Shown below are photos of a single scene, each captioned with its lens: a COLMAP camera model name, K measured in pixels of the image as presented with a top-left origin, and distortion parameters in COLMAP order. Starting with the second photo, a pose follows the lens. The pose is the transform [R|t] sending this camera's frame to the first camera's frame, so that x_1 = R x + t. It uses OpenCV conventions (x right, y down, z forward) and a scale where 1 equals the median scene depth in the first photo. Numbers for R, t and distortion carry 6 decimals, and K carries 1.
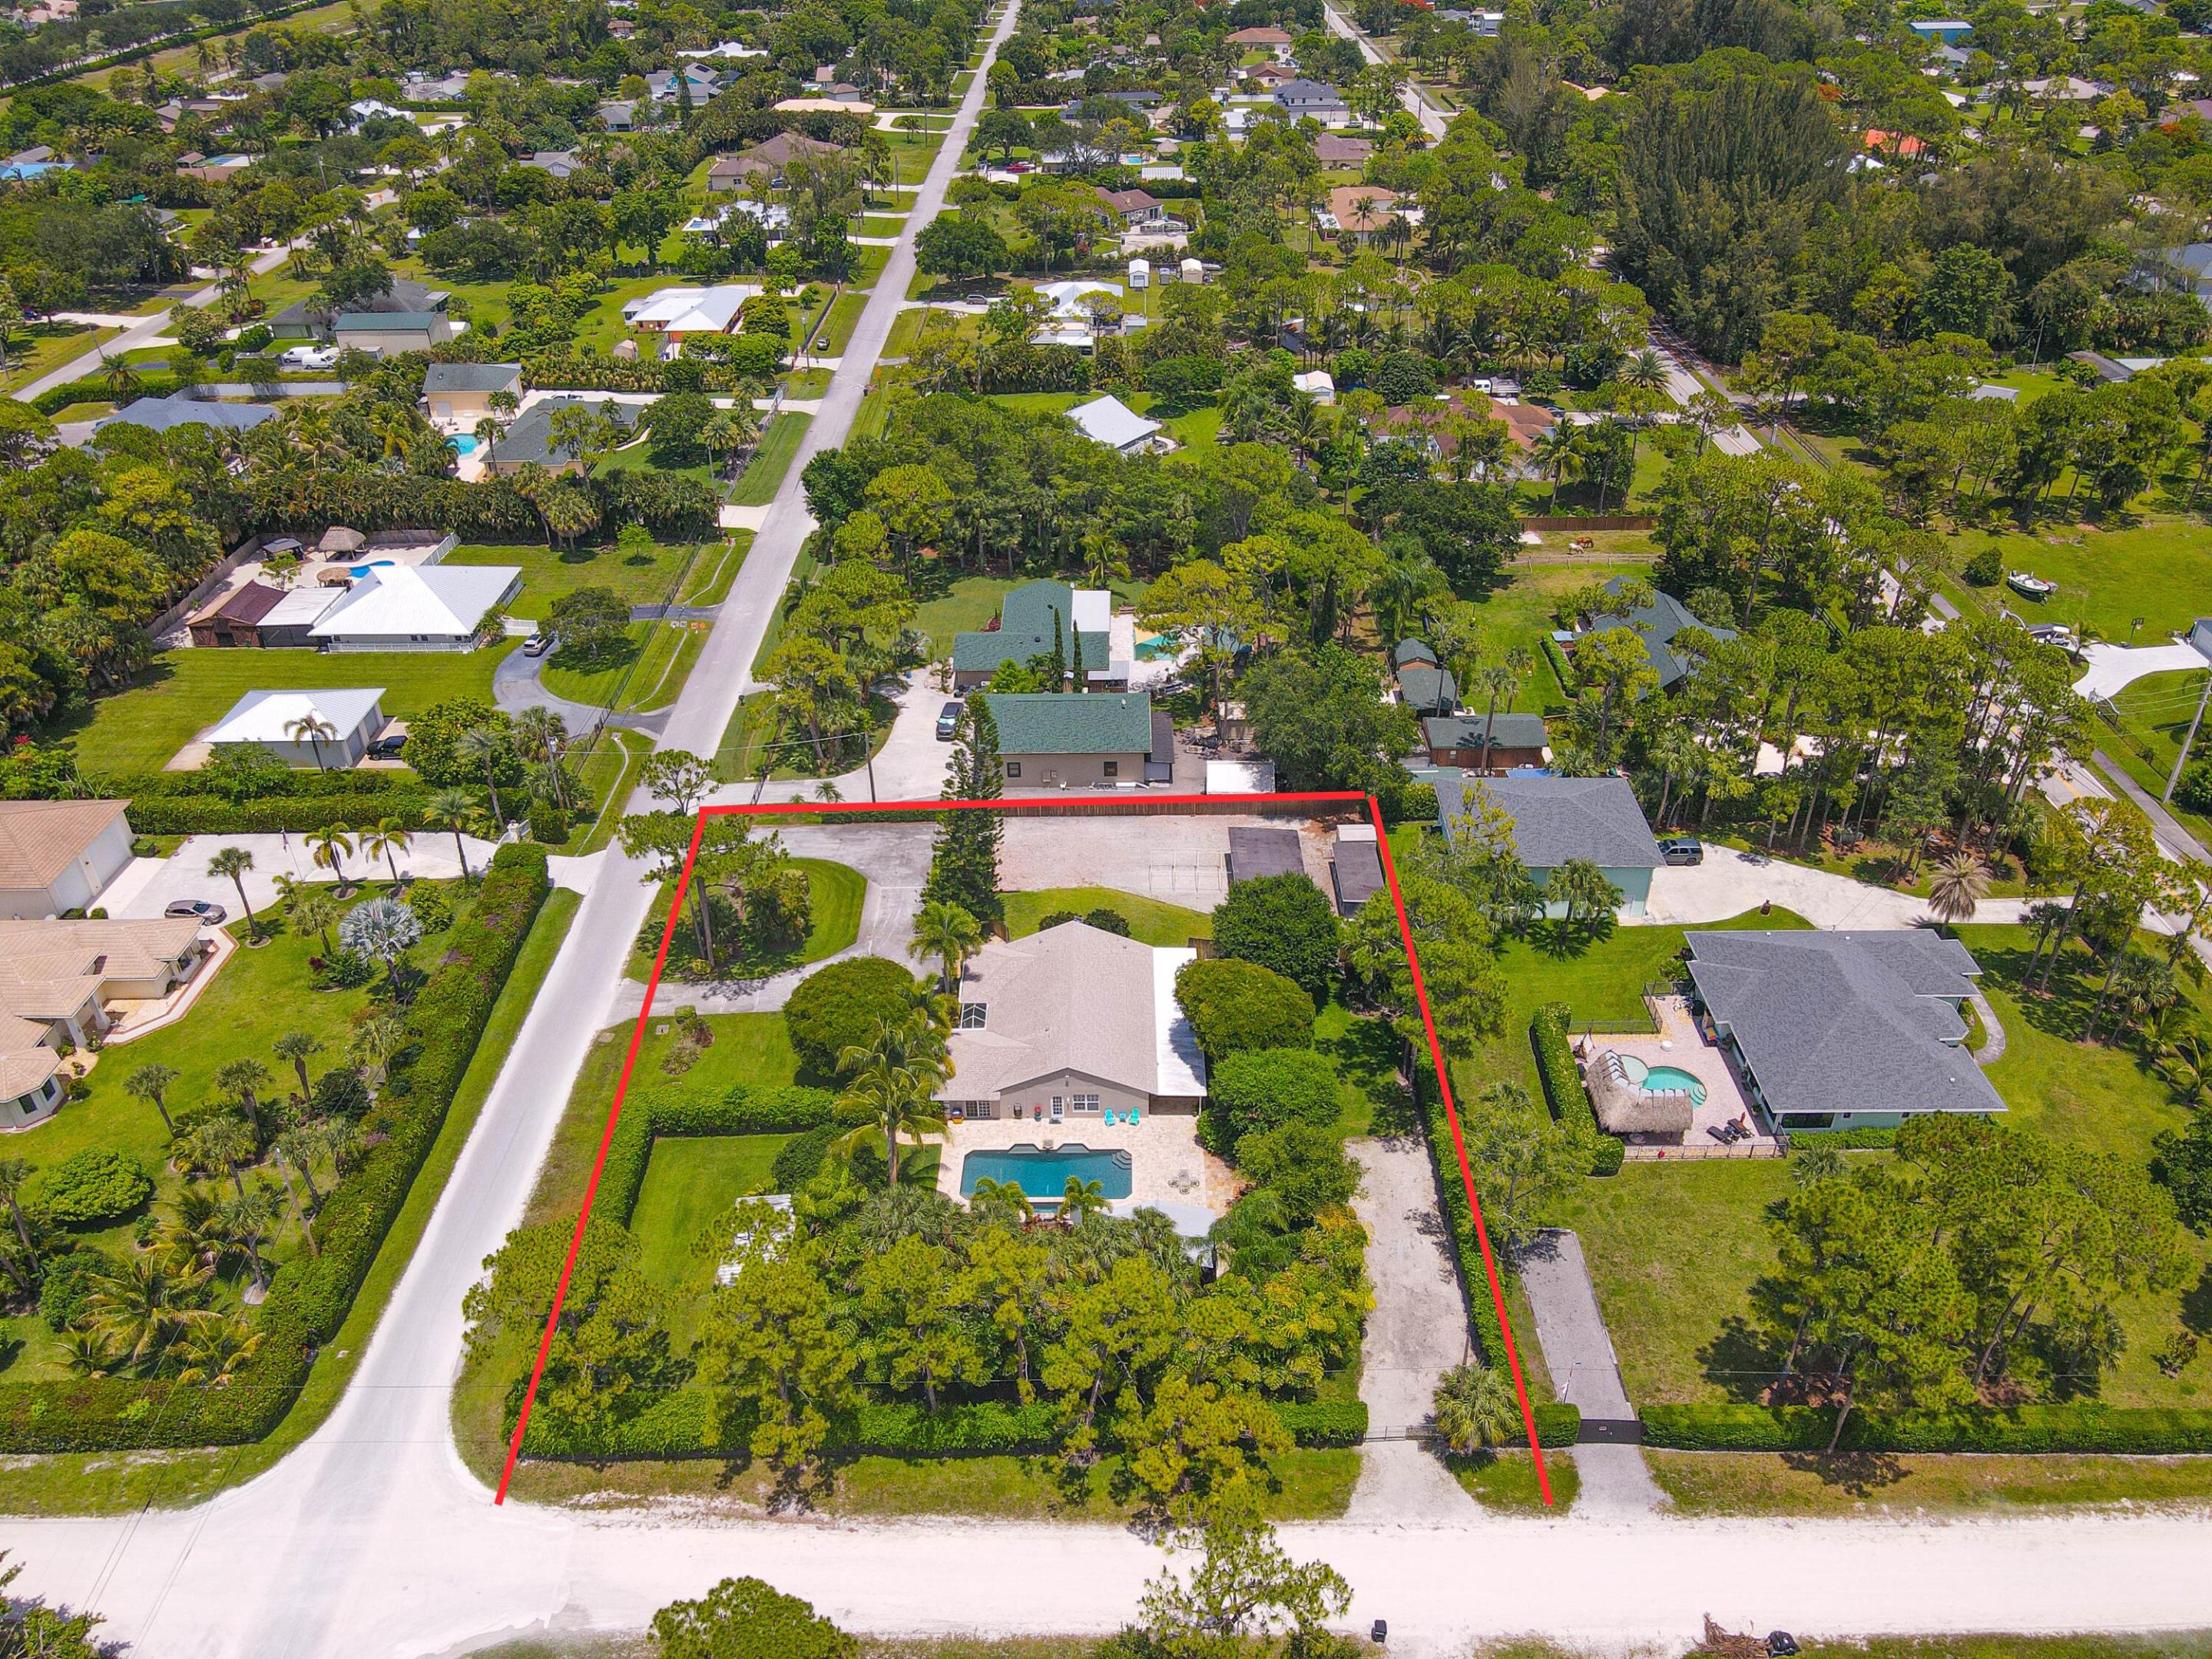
lens RADIAL K [[1635.8, 0, 1106.0], [0, 1635.8, 829.5], [0, 0, 1]] dist [0.015453, 0.009228]
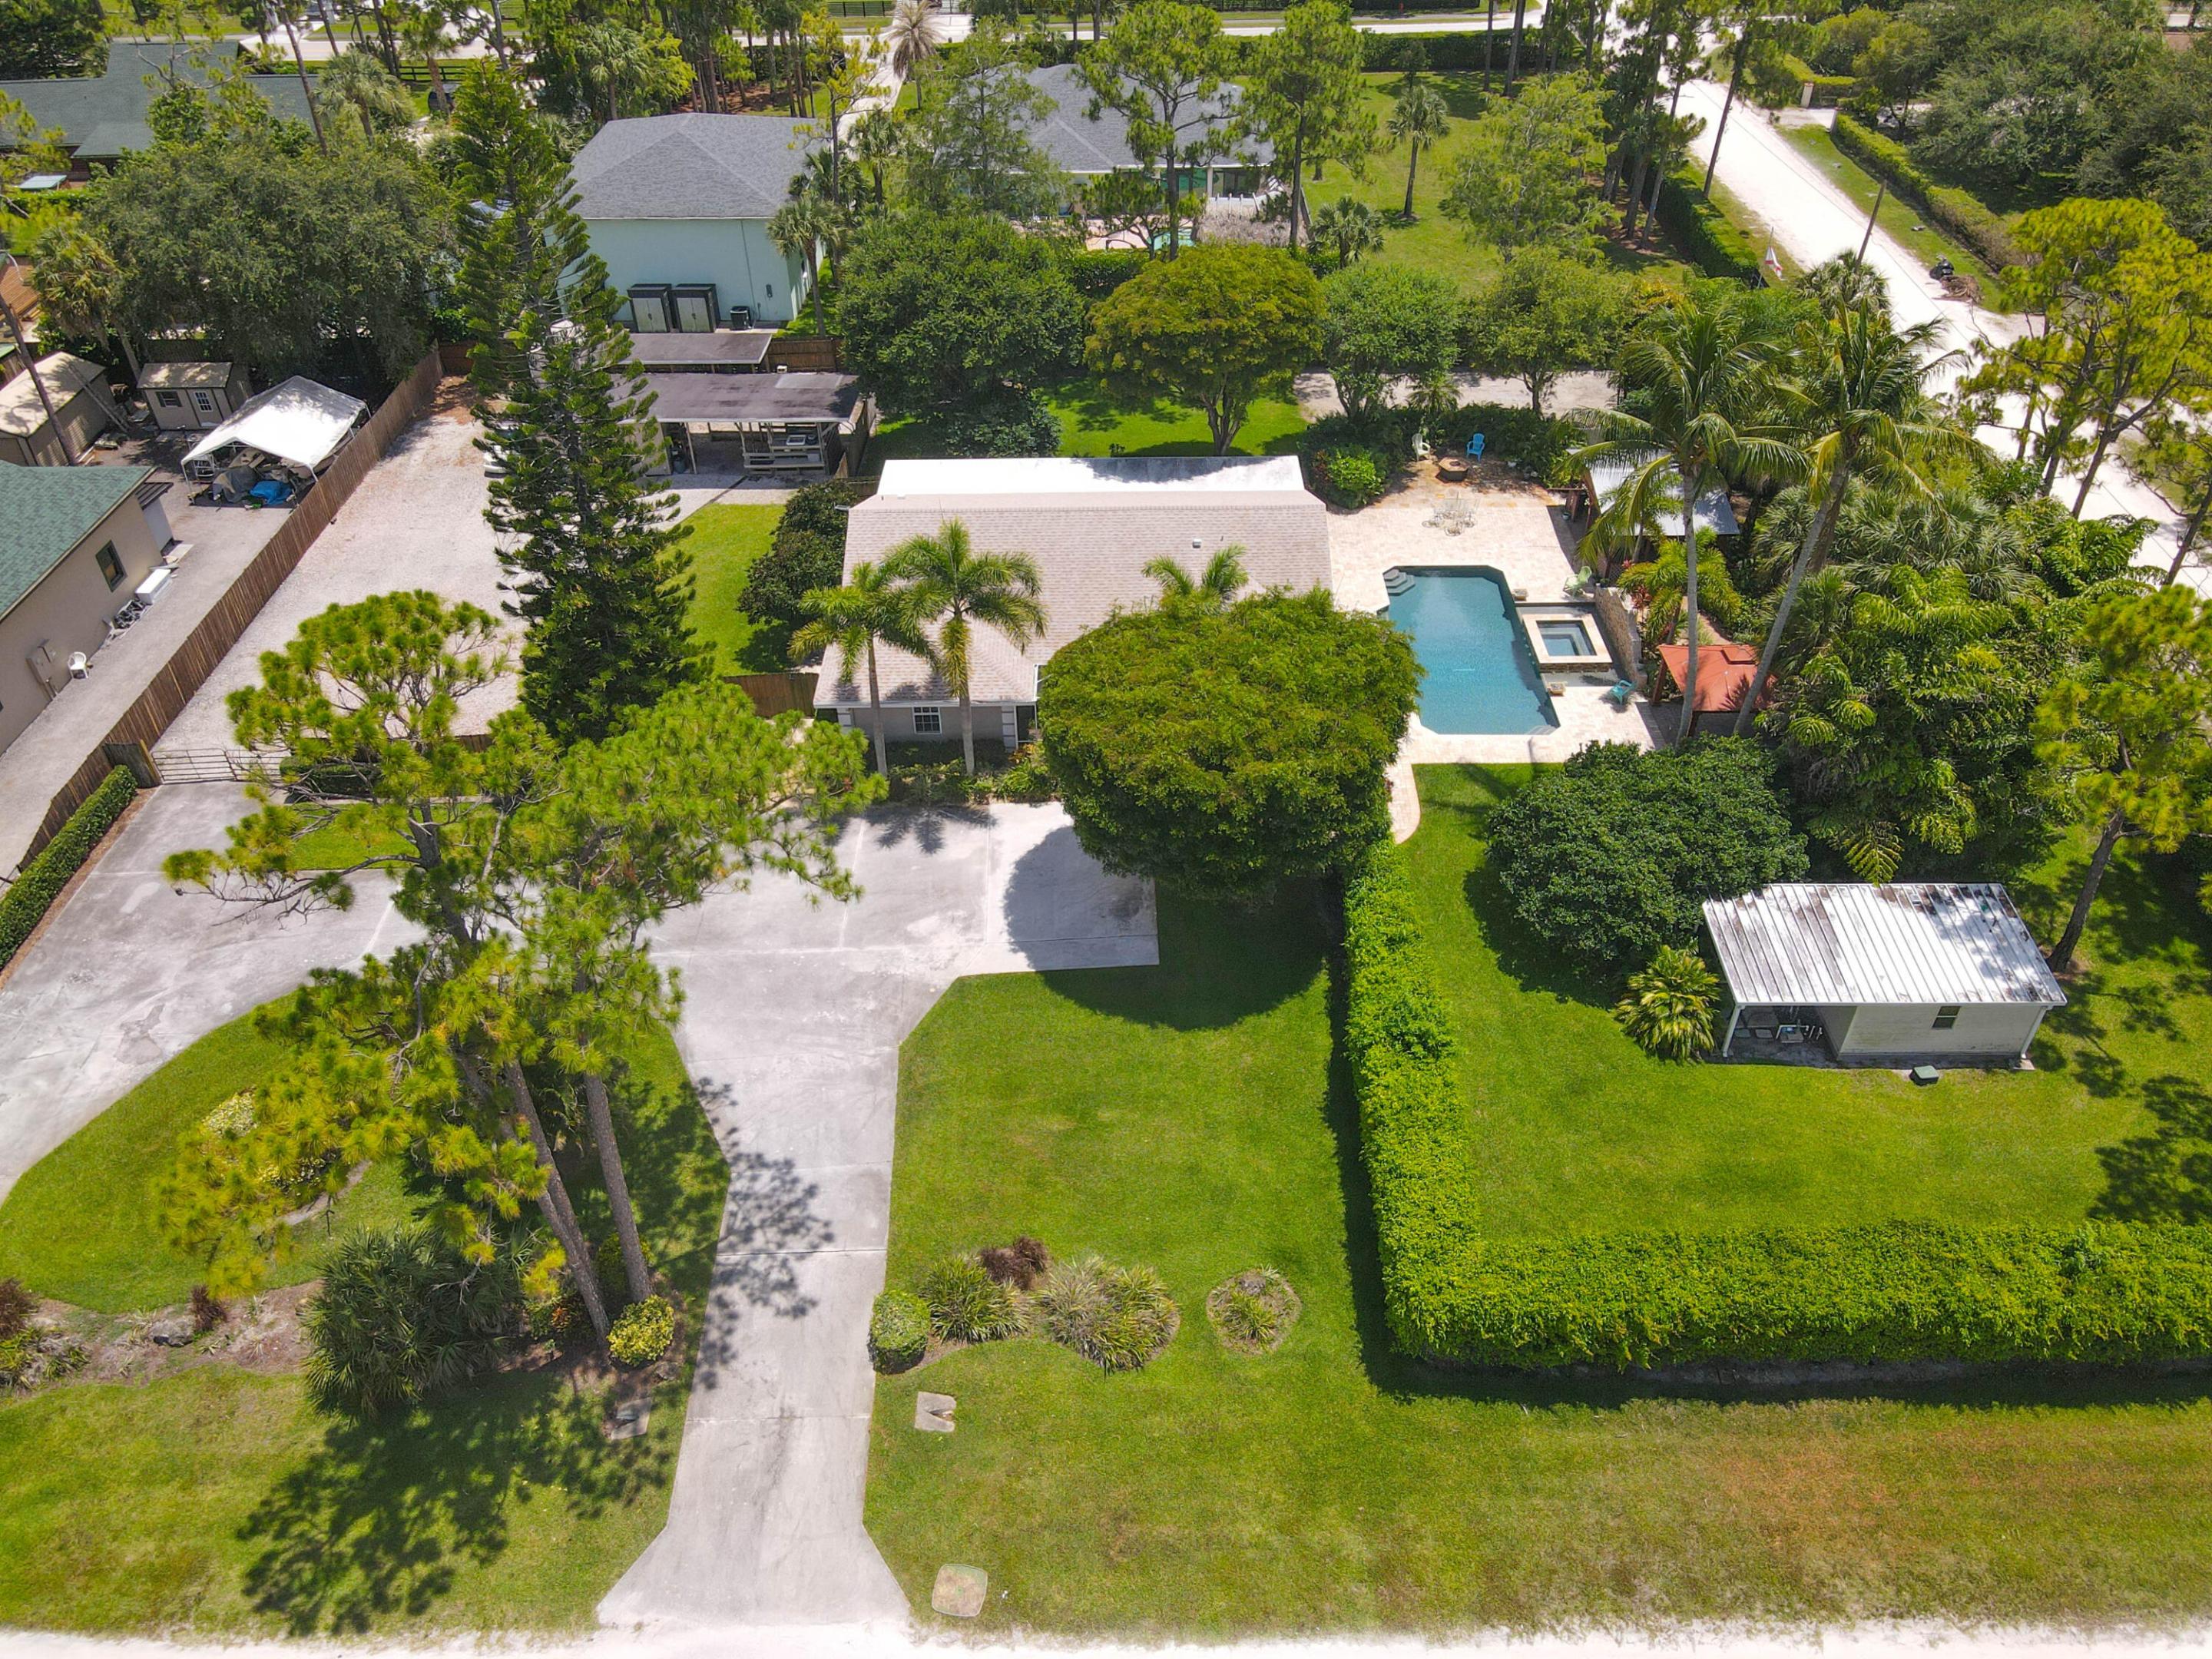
lens RADIAL K [[1630.1, 0, 1099.0], [0, 1630.1, 828.6], [0, 0, 1]] dist [0.008914, 0.007447]
pose [[-0.001825, -0.612730, 0.790290, -0.431685], [0.551180, 0.658792, 0.512049, -0.081045], [-0.834385, 0.436526, 0.336523, 0.816018]]
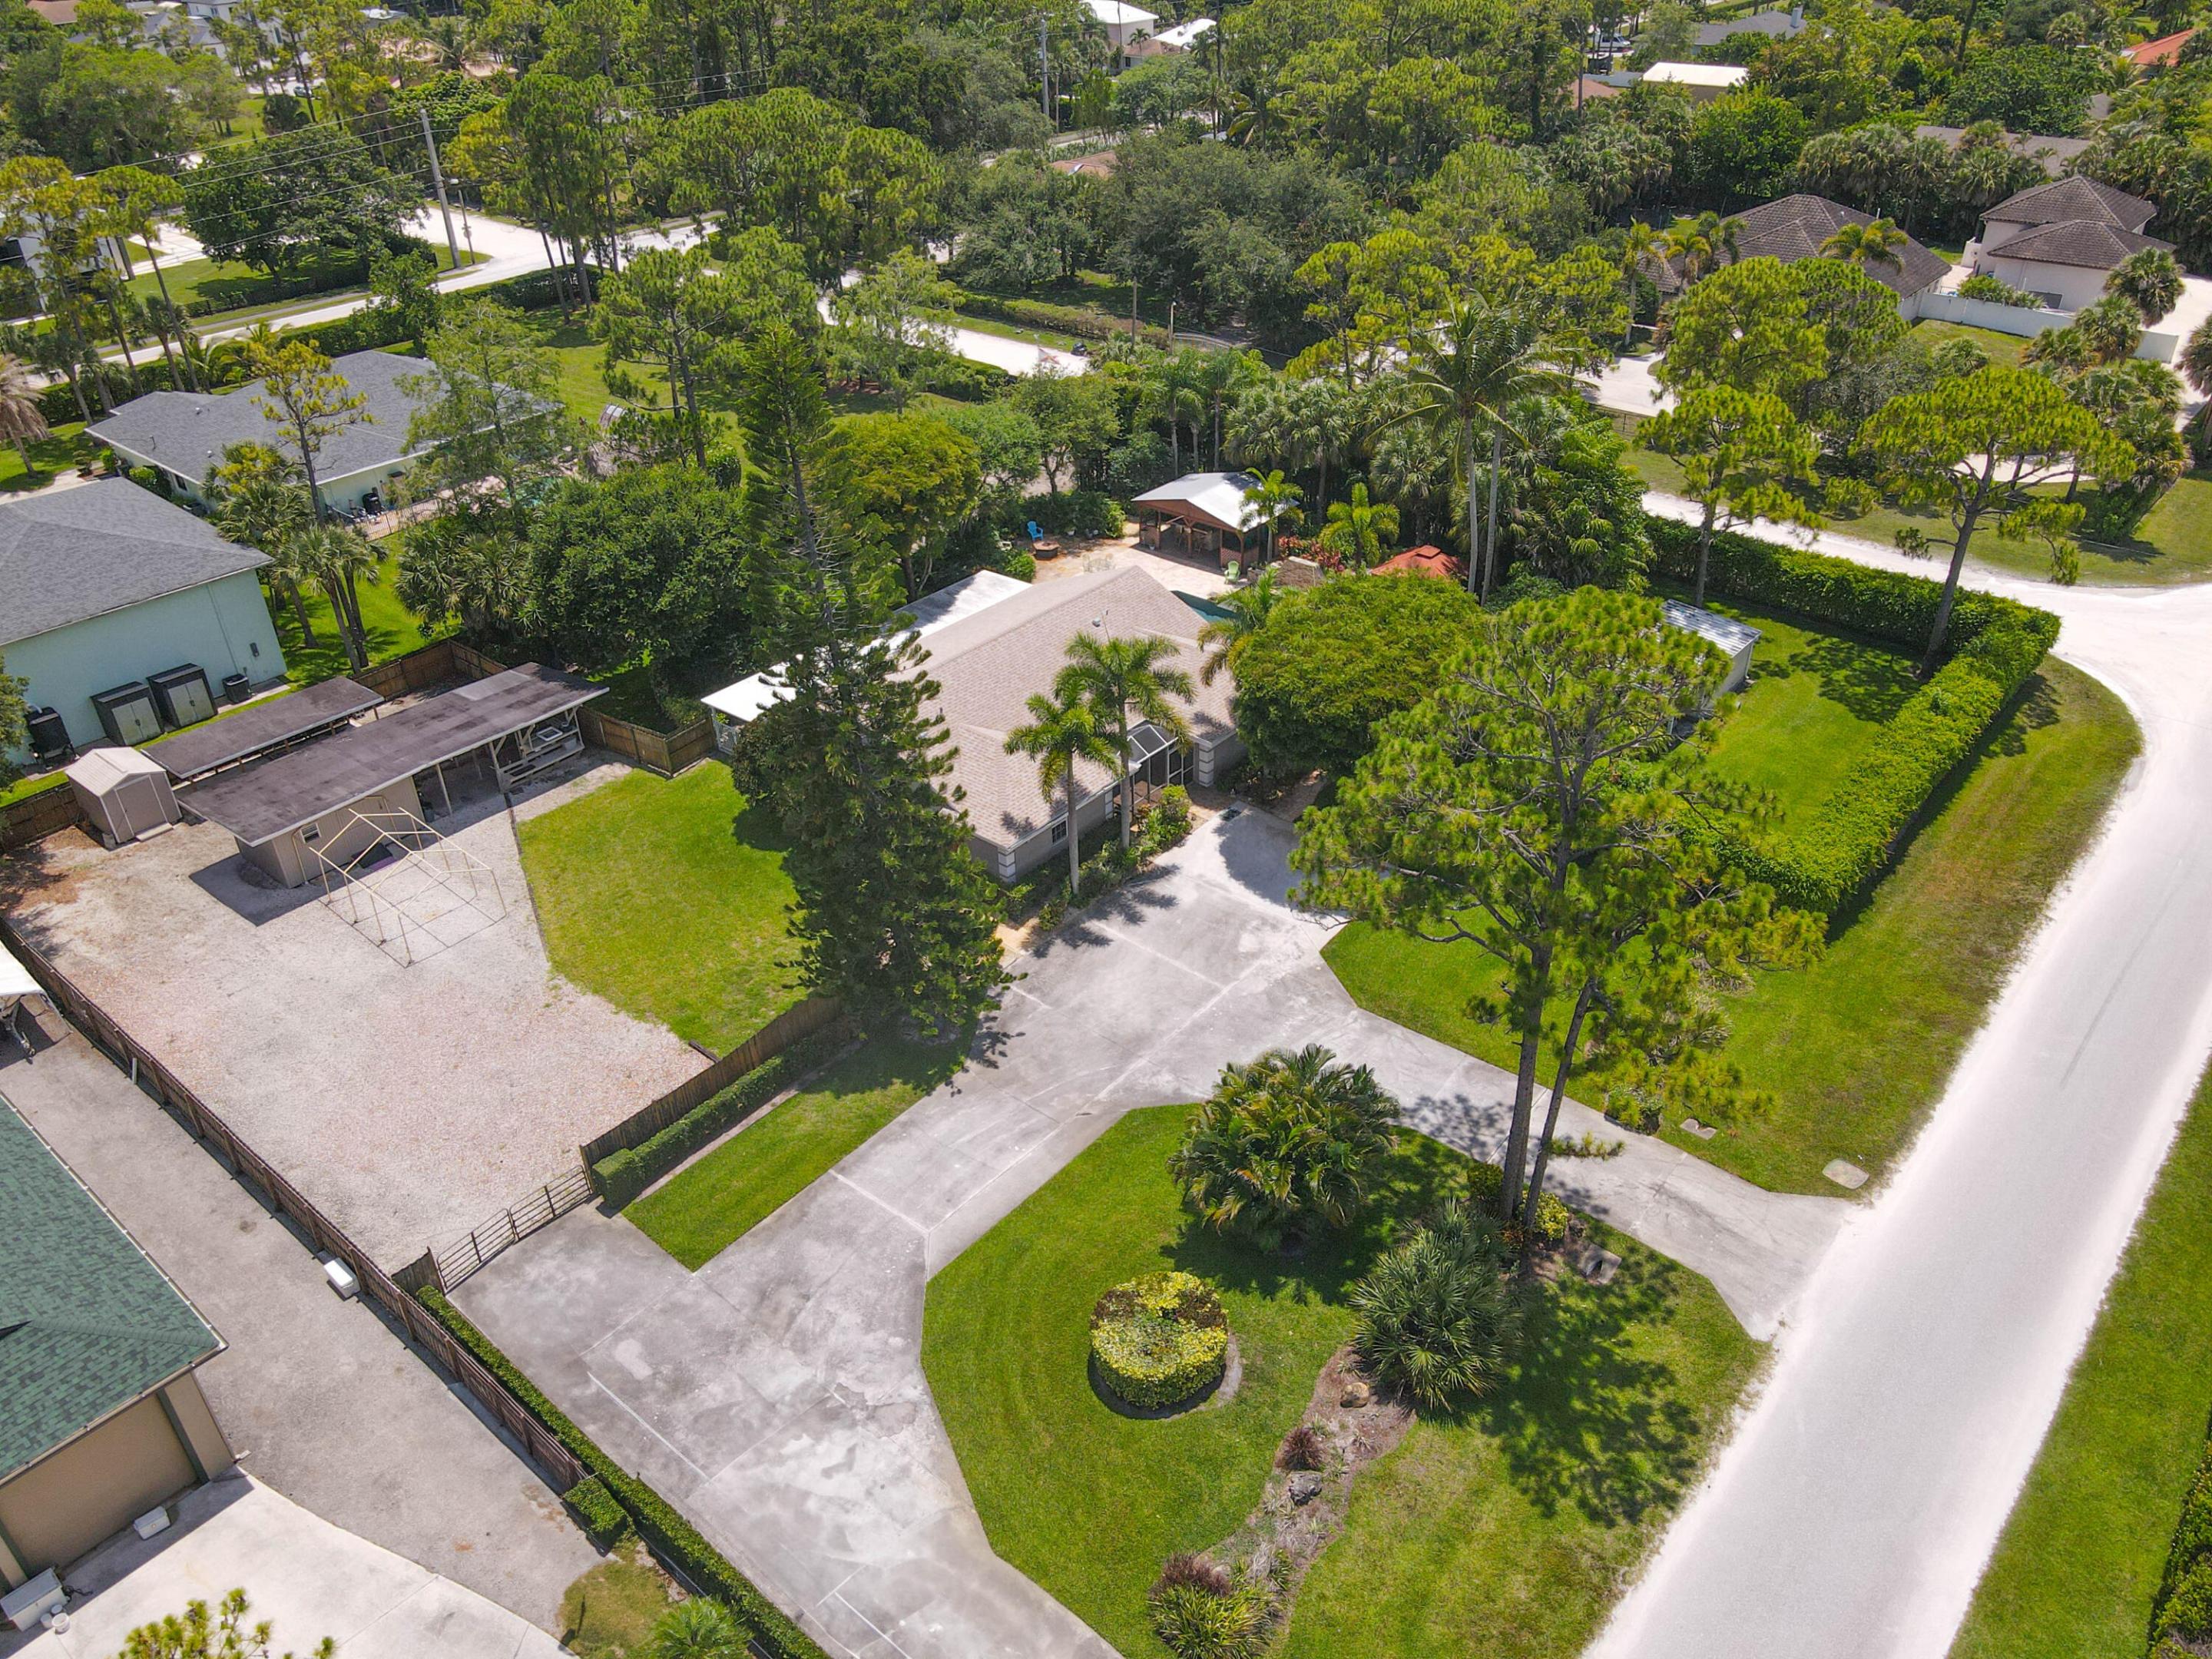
lens RADIAL K [[1635.8, 0, 1106.0], [0, 1635.8, 829.5], [0, 0, 1]] dist [0.015453, 0.009228]
pose [[-0.764873, -0.315436, 0.561667, -0.354583], [0.376266, 0.488946, 0.786991, -0.274932], [-0.522871, 0.813284, -0.255293, 1.098973]]
